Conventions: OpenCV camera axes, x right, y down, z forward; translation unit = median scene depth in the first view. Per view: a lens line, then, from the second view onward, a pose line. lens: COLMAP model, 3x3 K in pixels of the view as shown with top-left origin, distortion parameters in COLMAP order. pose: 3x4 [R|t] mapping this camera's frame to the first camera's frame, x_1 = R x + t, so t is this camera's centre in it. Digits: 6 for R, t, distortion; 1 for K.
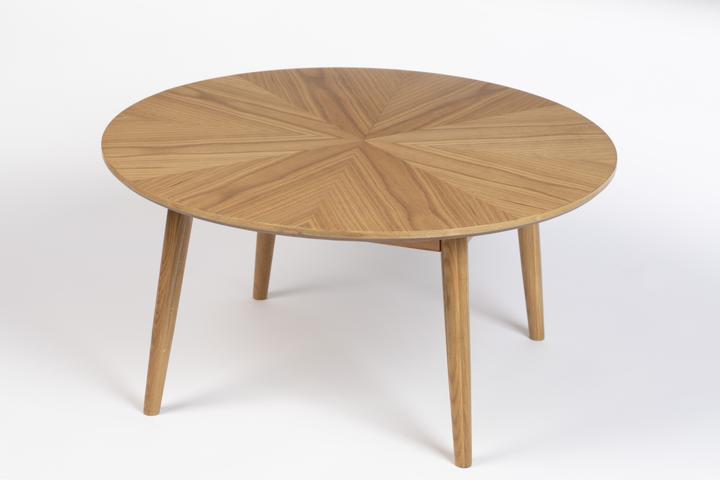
lens RADIAL K [[2086.9, 0, 360.0], [0, 2086.9, 240.0], [0, 0, 1]] dist [0.146848, -0.858140]
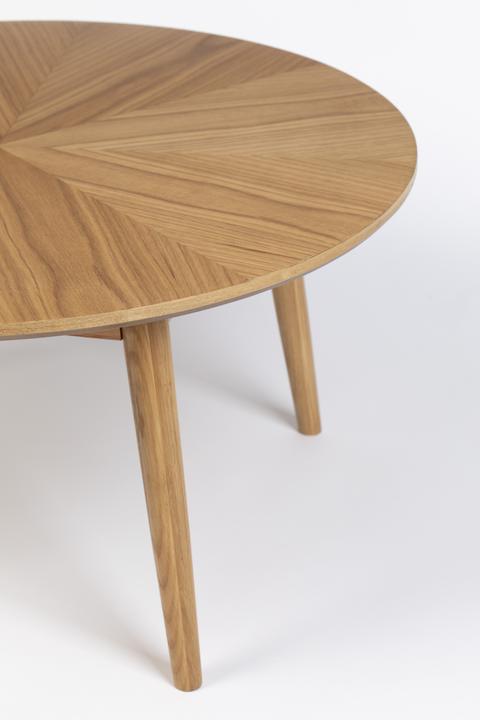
lens RADIAL K [[2086.9, 0, 240.0], [0, 2086.9, 360.0], [0, 0, 1]] dist [0.146848, -0.858140]
pose [[0.997684, -0.062793, 0.026134, 0.053347], [0.060253, 0.994235, 0.088695, -0.036722], [-0.031553, -0.086915, 0.995716, 0.403252]]
